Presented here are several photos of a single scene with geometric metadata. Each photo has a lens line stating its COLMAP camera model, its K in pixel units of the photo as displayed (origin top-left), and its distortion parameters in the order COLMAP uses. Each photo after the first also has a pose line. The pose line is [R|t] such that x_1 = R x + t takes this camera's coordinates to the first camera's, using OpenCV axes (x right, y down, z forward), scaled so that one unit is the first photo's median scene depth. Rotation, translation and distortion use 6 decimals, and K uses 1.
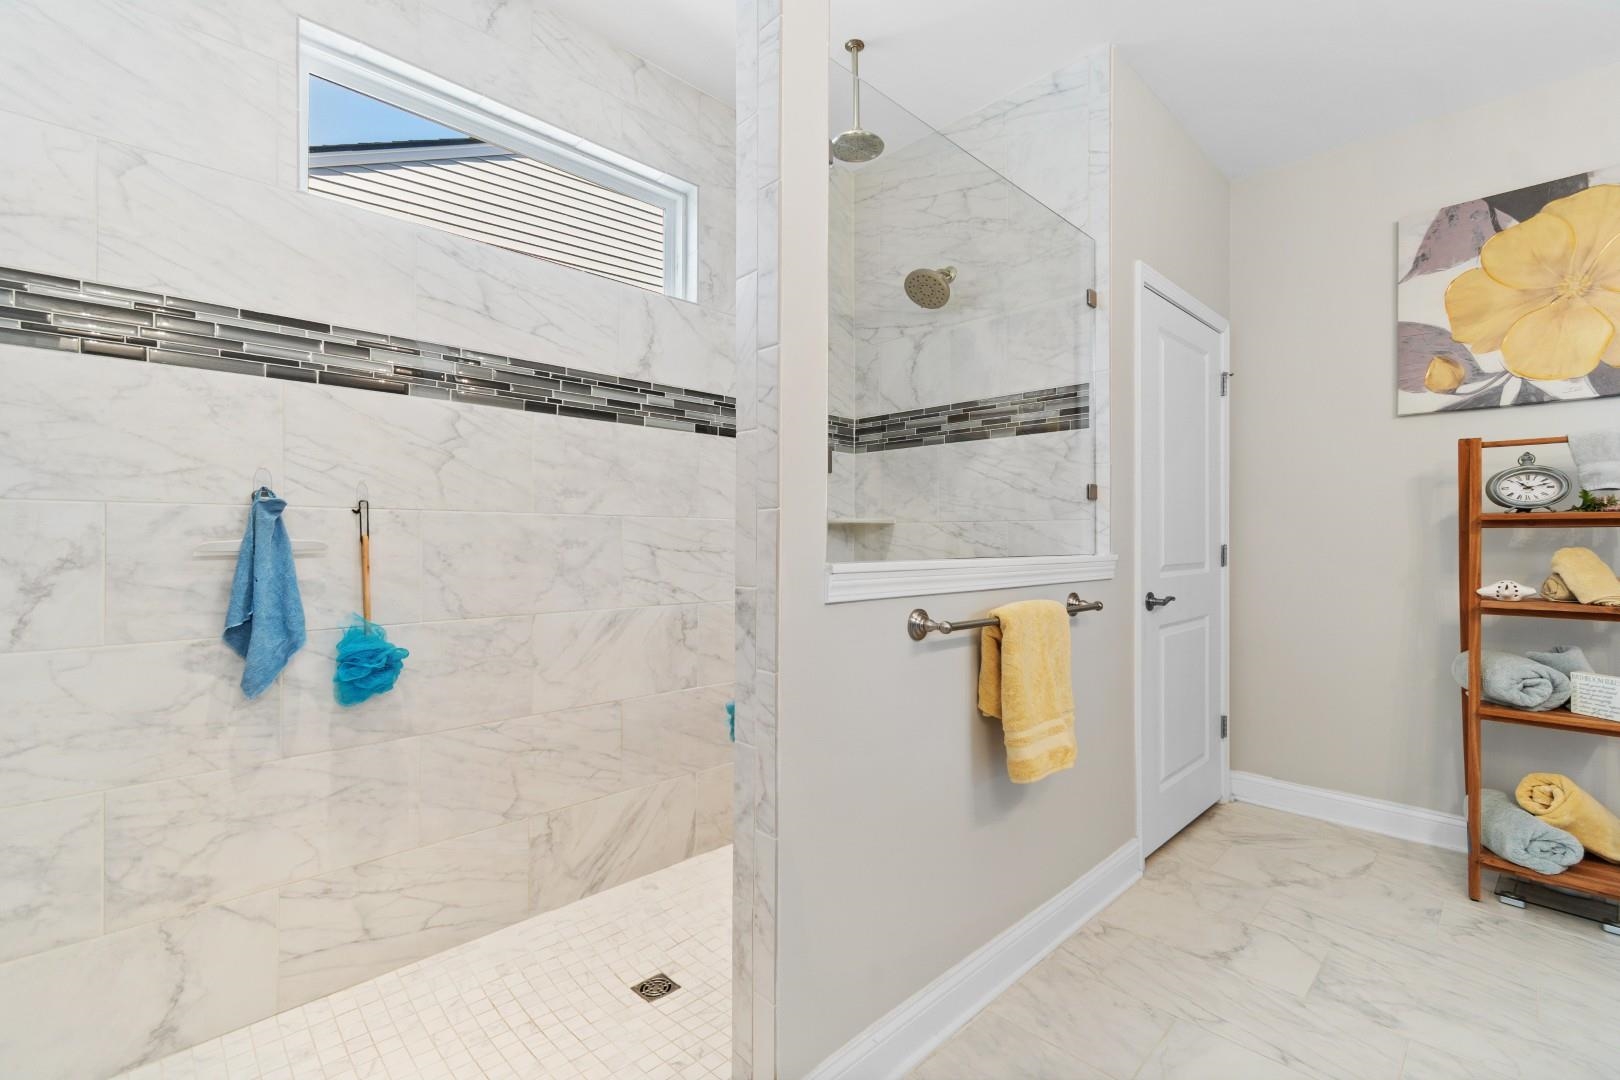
lens RADIAL K [[711.3, 0, 809.4], [0, 711.3, 534.7], [0, 0, 1]] dist [0.004097, -0.000978]
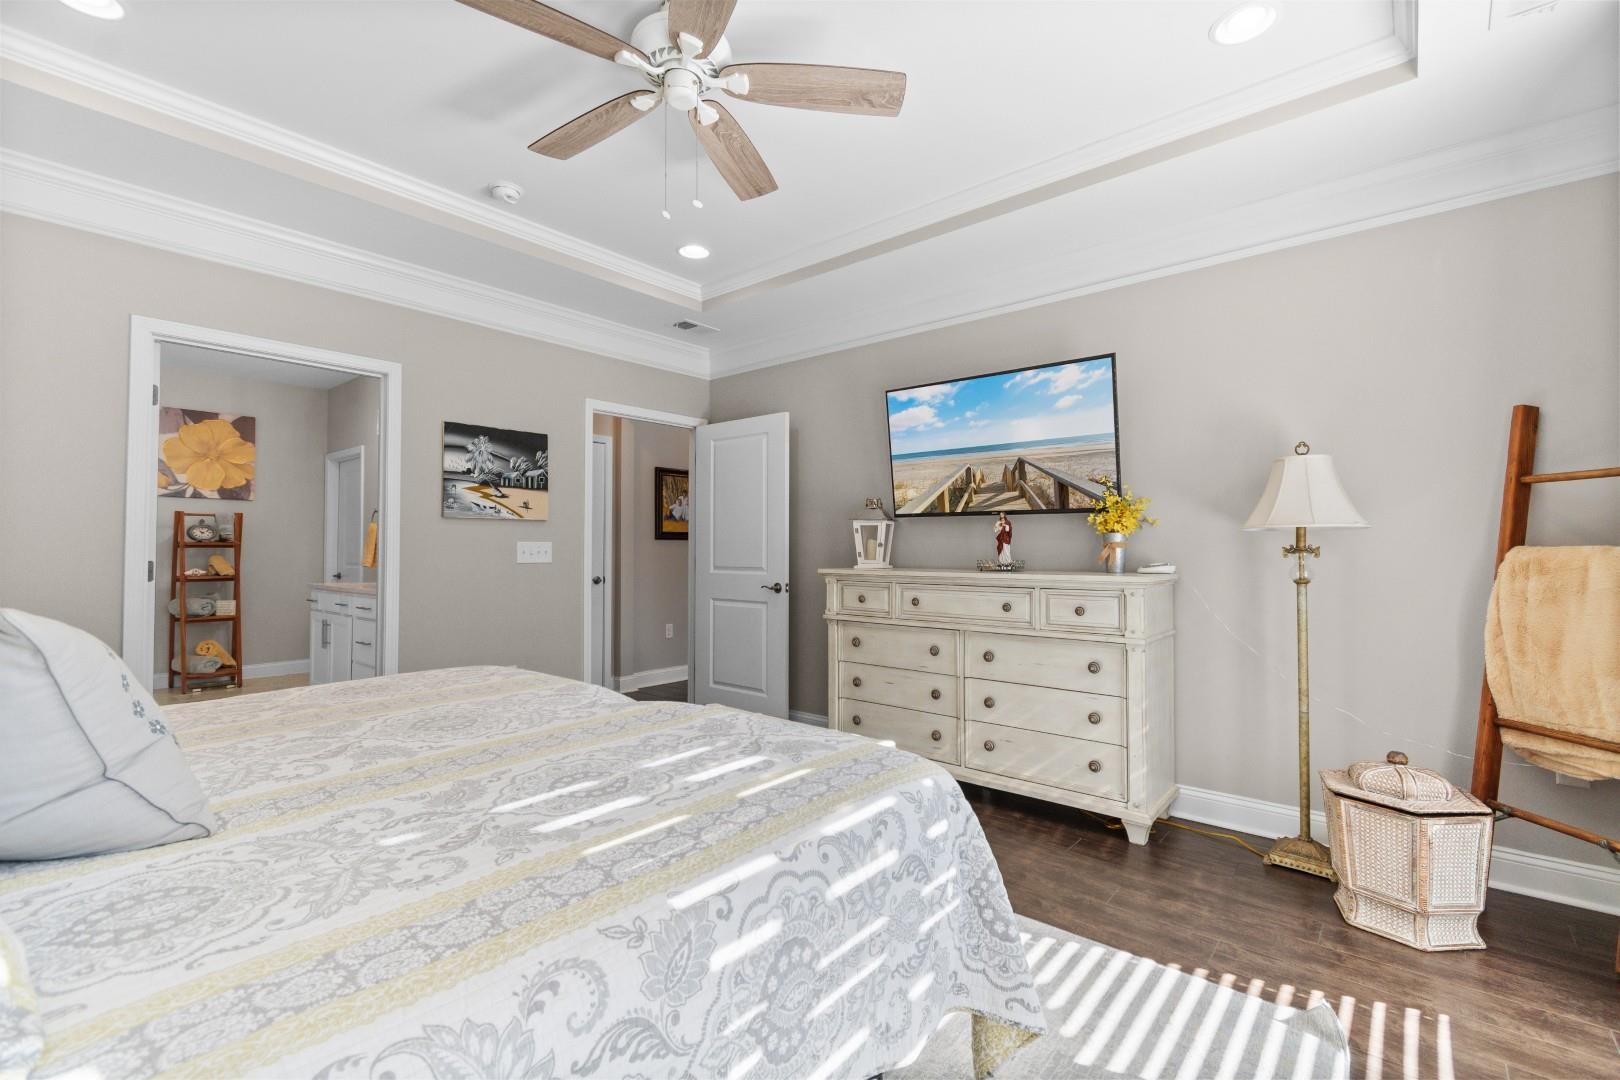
lens RADIAL K [[711.3, 0, 810.9], [0, 711.3, 536.7], [0, 0, 1]] dist [0.004097, -0.000978]
pose [[-0.110423, 0.017416, 0.993732, -1.763086], [-0.006493, 0.999812, -0.018244, -0.017016], [-0.993863, -0.008467, -0.110290, -0.889643]]
